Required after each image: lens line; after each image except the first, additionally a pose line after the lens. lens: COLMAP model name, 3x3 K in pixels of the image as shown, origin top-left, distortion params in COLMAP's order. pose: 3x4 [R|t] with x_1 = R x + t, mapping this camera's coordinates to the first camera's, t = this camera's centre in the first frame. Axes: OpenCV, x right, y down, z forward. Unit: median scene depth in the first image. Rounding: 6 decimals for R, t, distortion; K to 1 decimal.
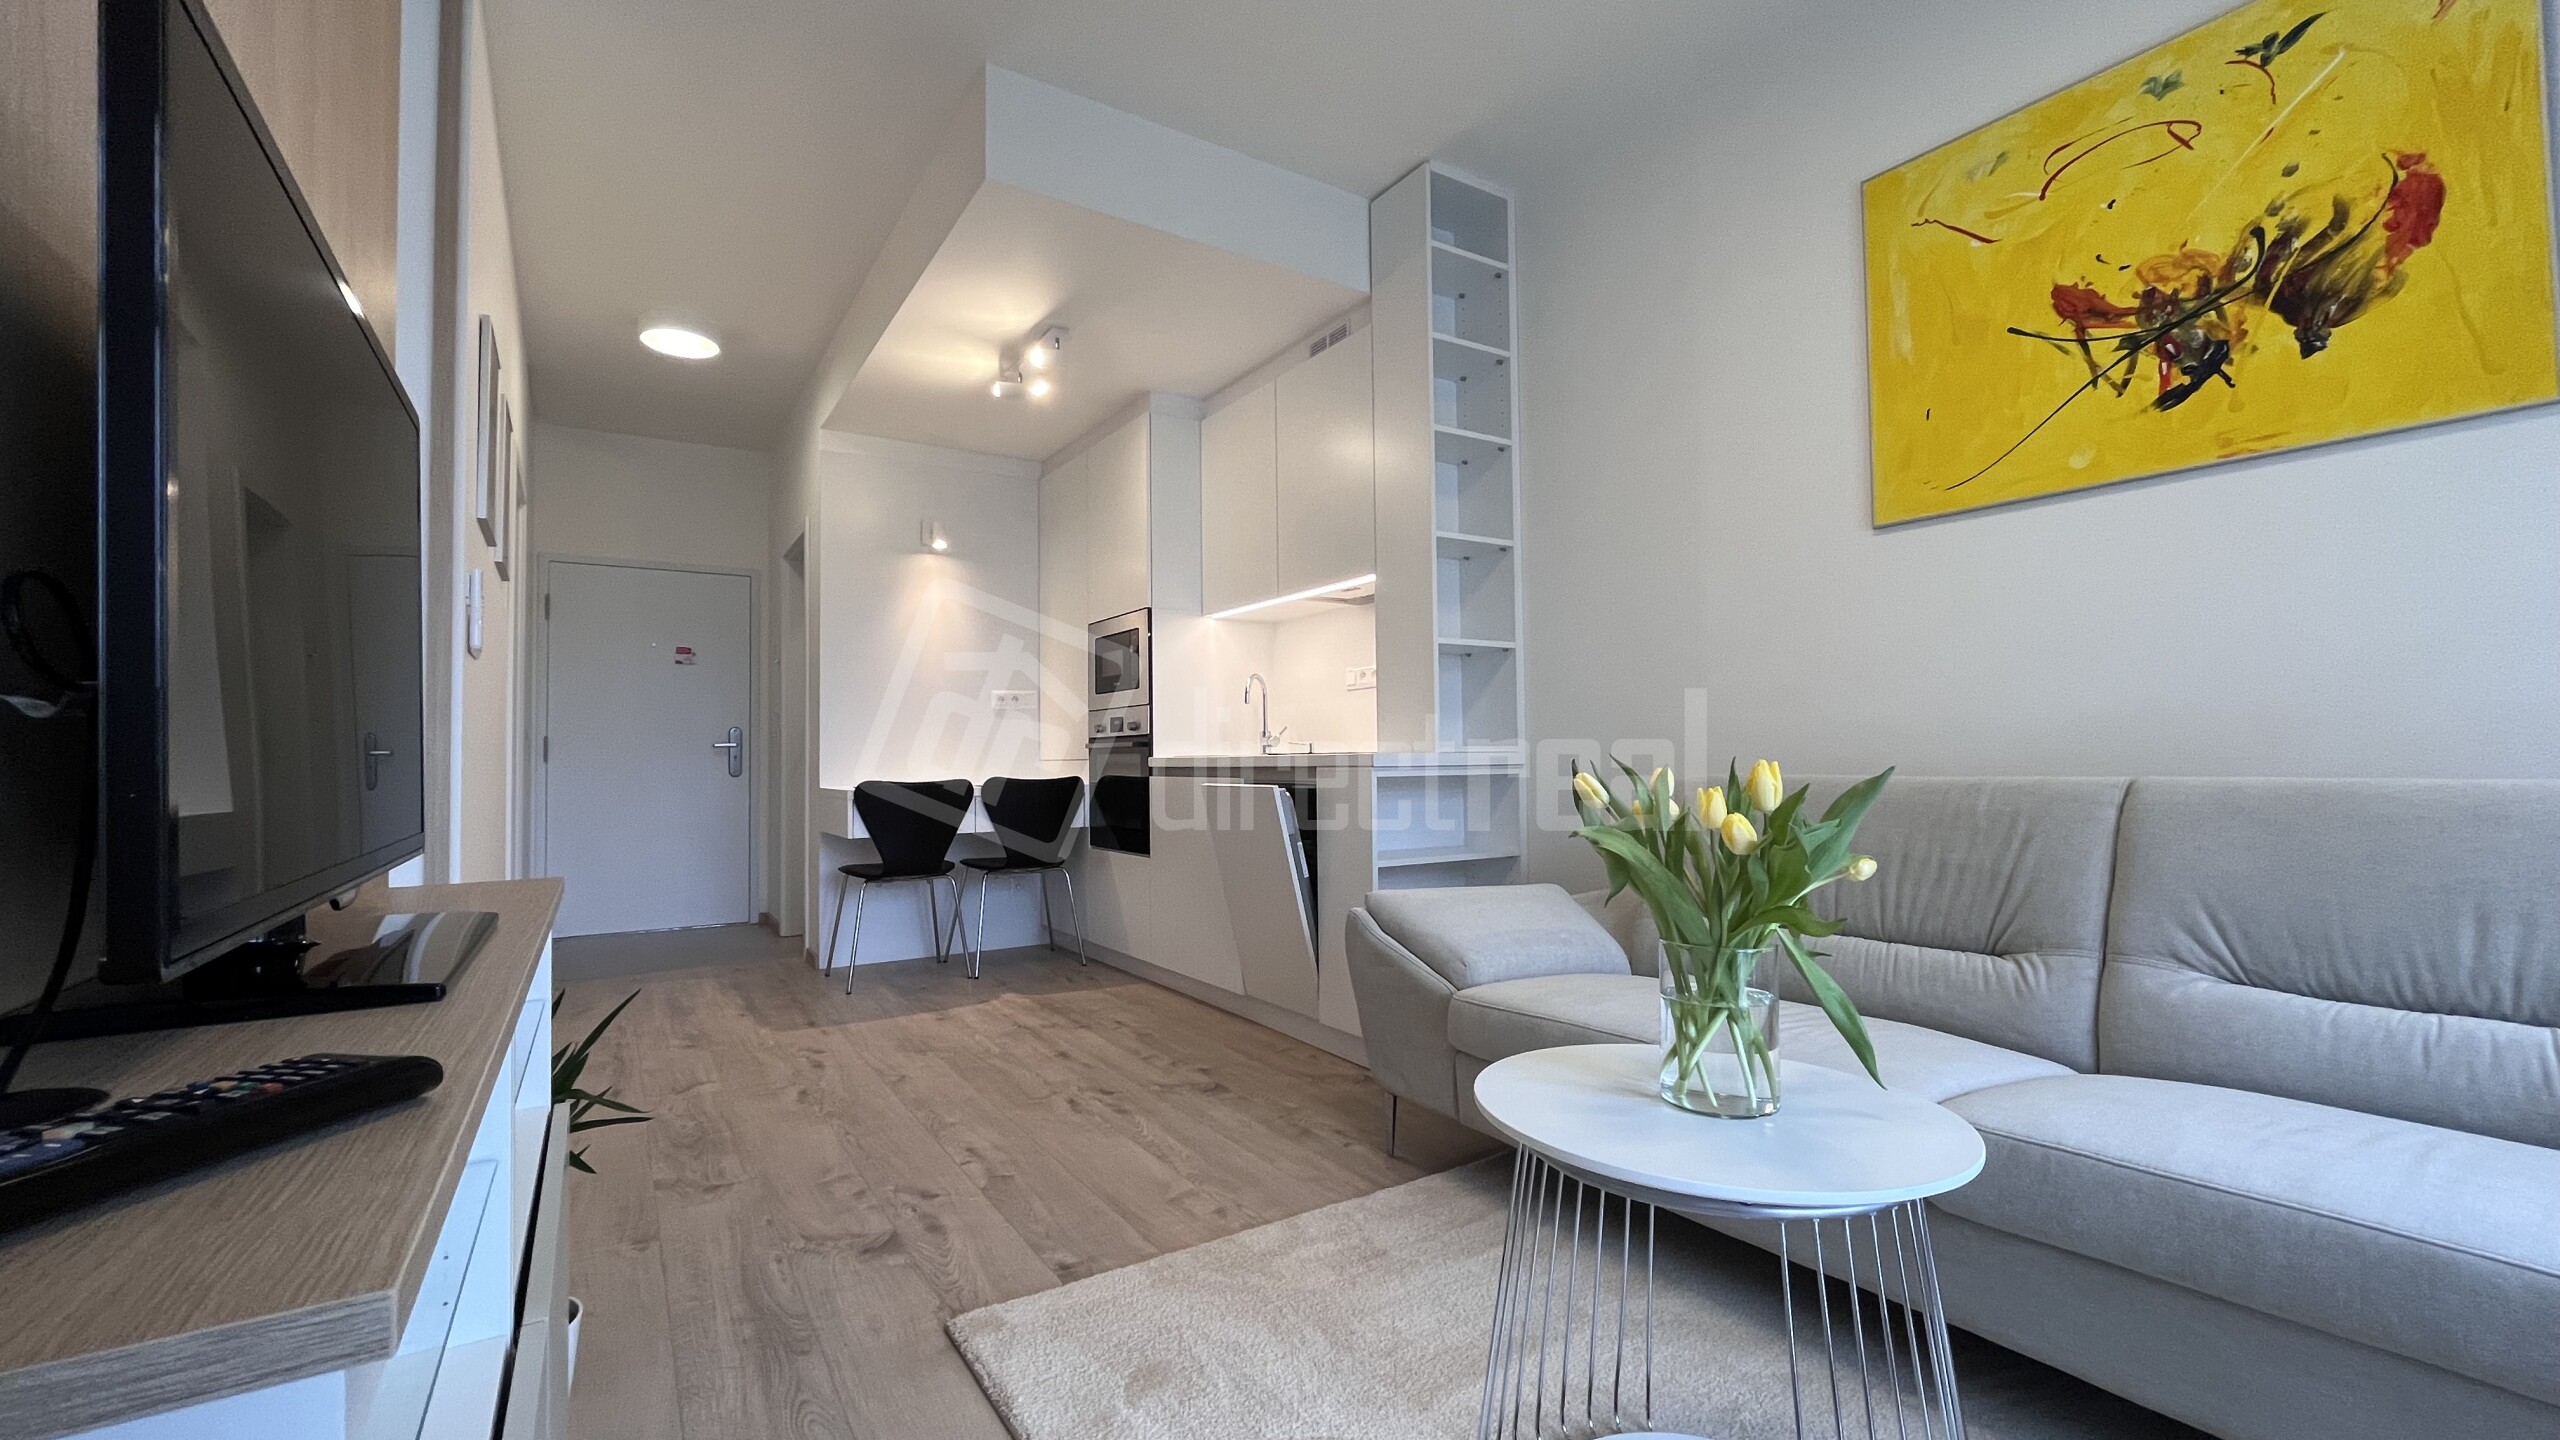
lens RADIAL K [[1041.1, 0, 1271.8], [0, 1041.1, 728.4], [0, 0, 1]] dist [-0.004038, -0.000019]
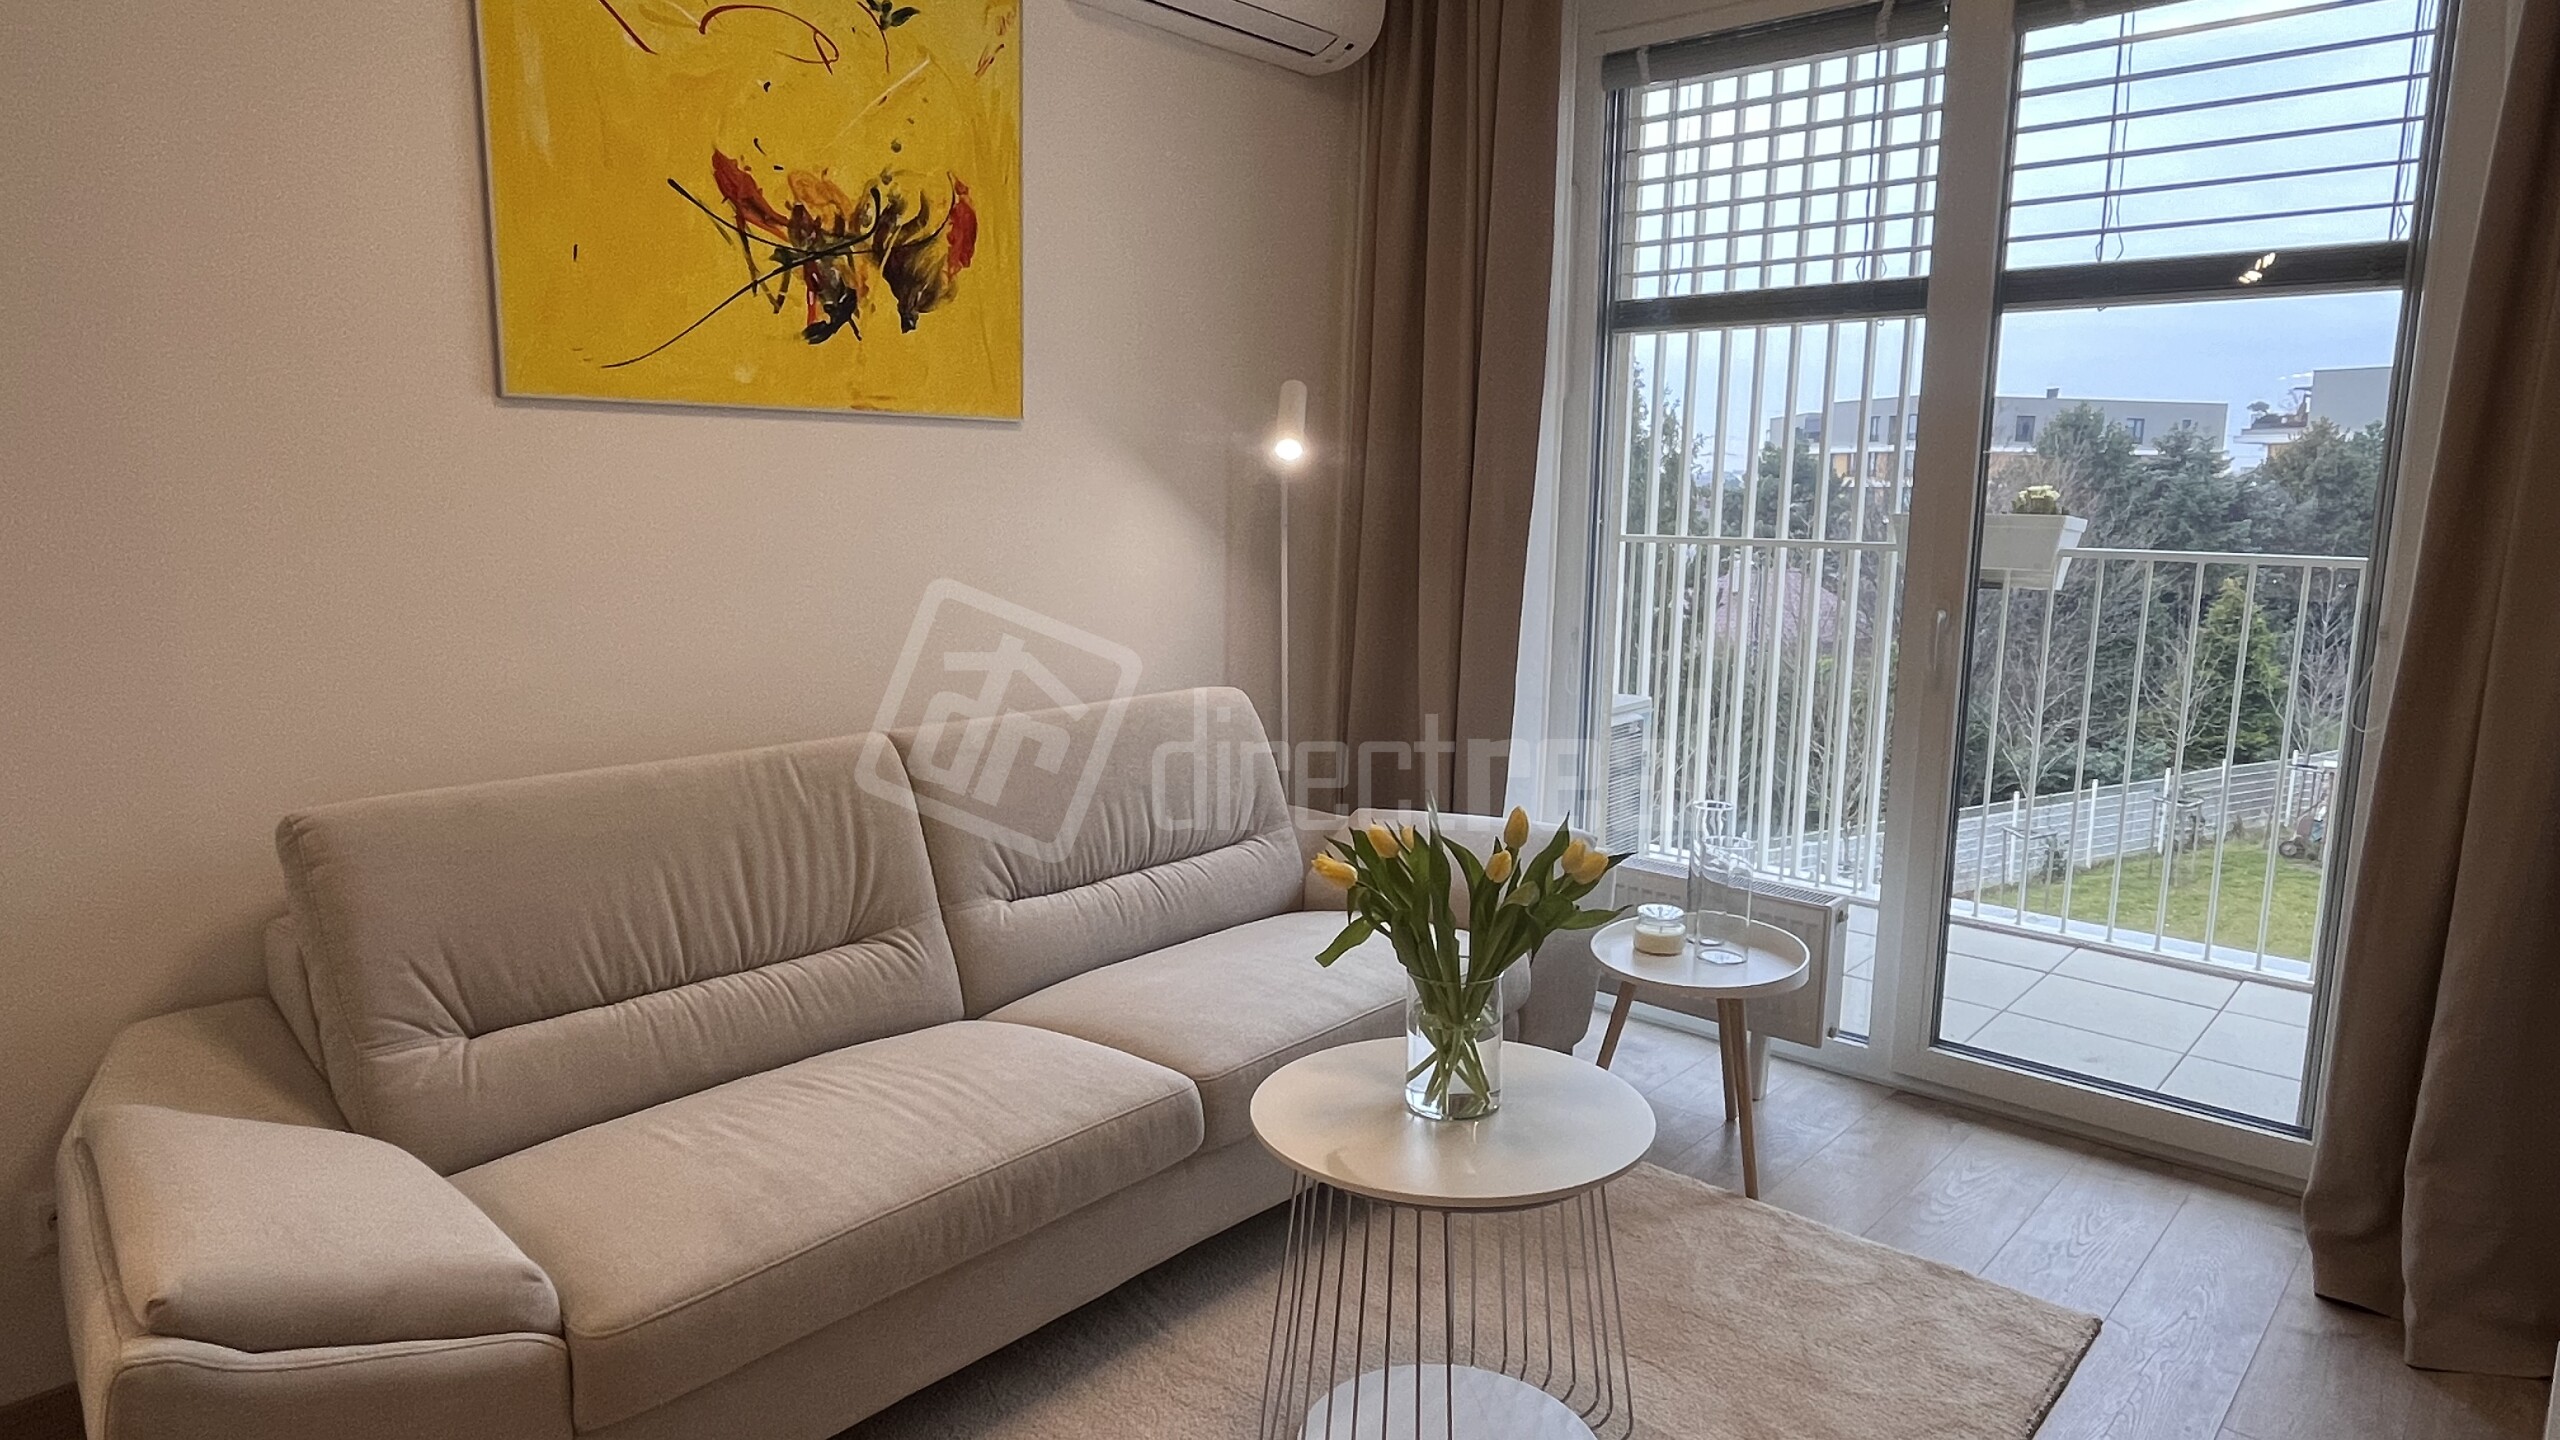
lens RADIAL K [[1493.5, 0, 1275.3], [0, 1493.5, 729.8], [0, 0, 1]] dist [-0.006627, -0.003104]
pose [[-0.258141, -0.142914, 0.955478, -0.584376], [-0.033993, 0.989729, 0.138853, -0.152614], [-0.965509, 0.003364, -0.260348, 0.903874]]
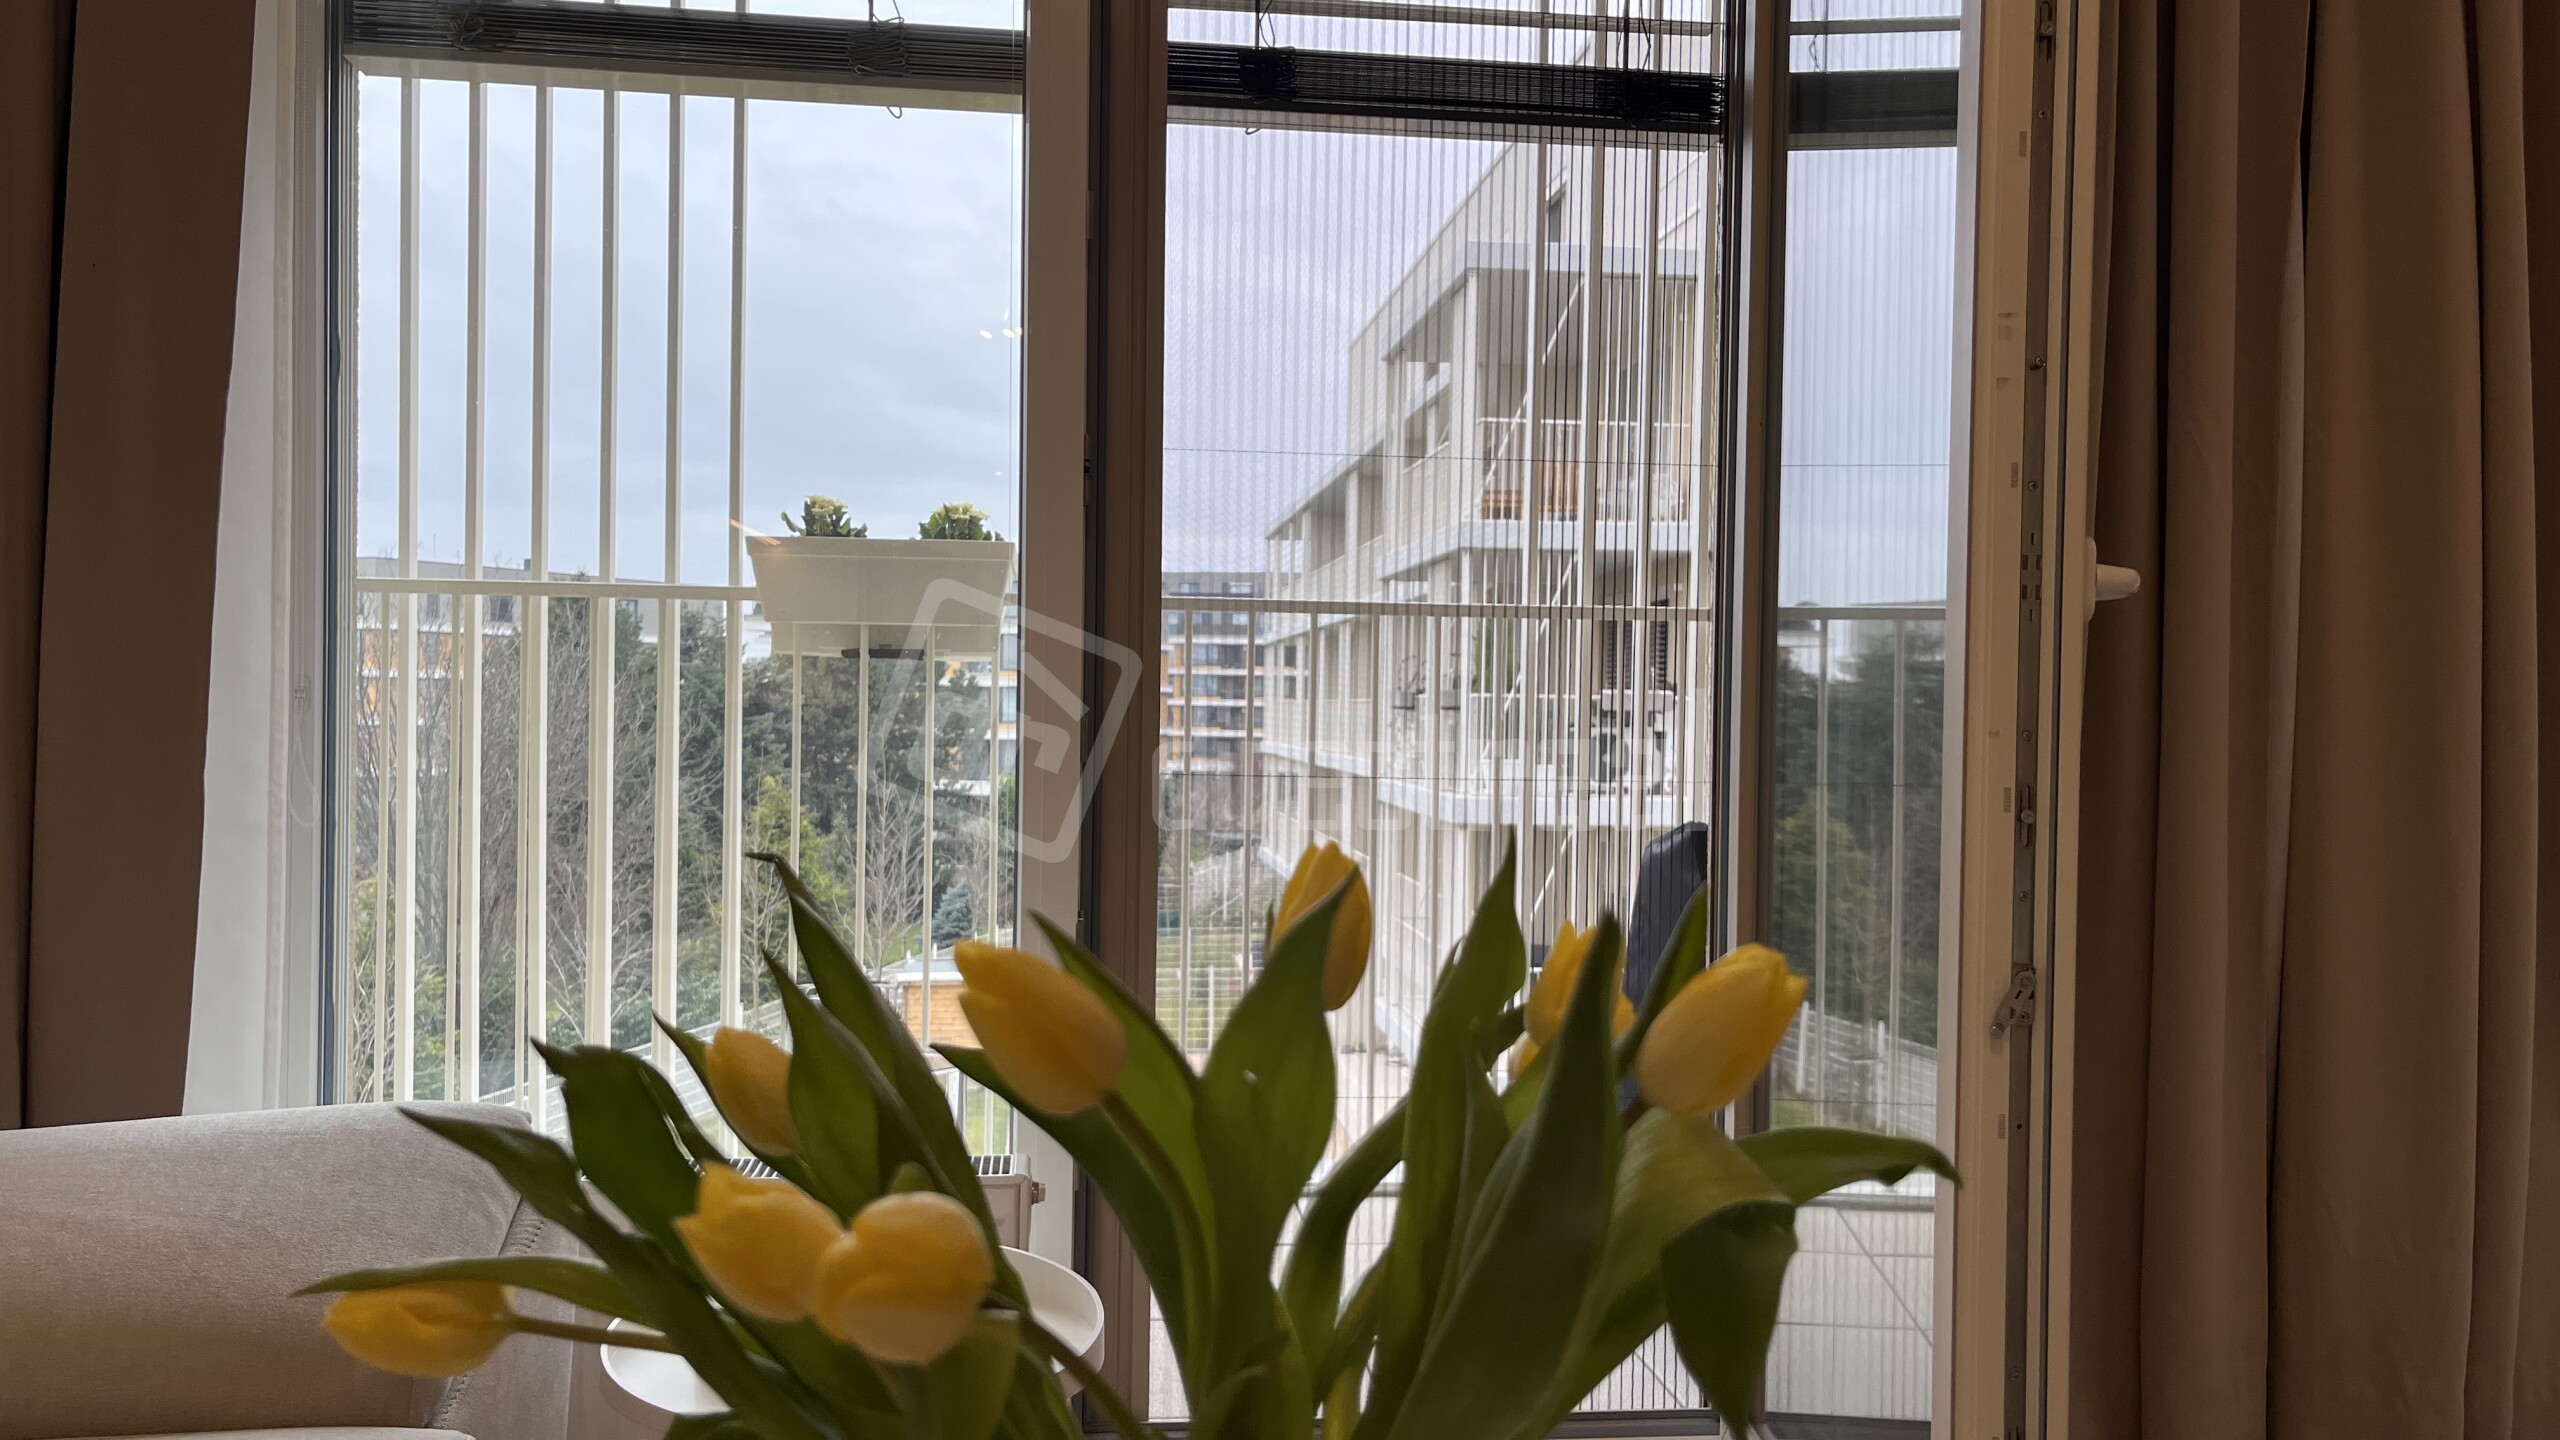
lens RADIAL K [[1960.4, 0, 1286.9], [0, 1960.4, 728.9], [0, 0, 1]] dist [0.048493, -0.063042]
pose [[-0.893703, -0.005618, 0.448623, 0.135447], [-0.016674, 0.999647, -0.020699, 0.000977], [-0.448348, -0.025979, -0.893481, 0.784176]]
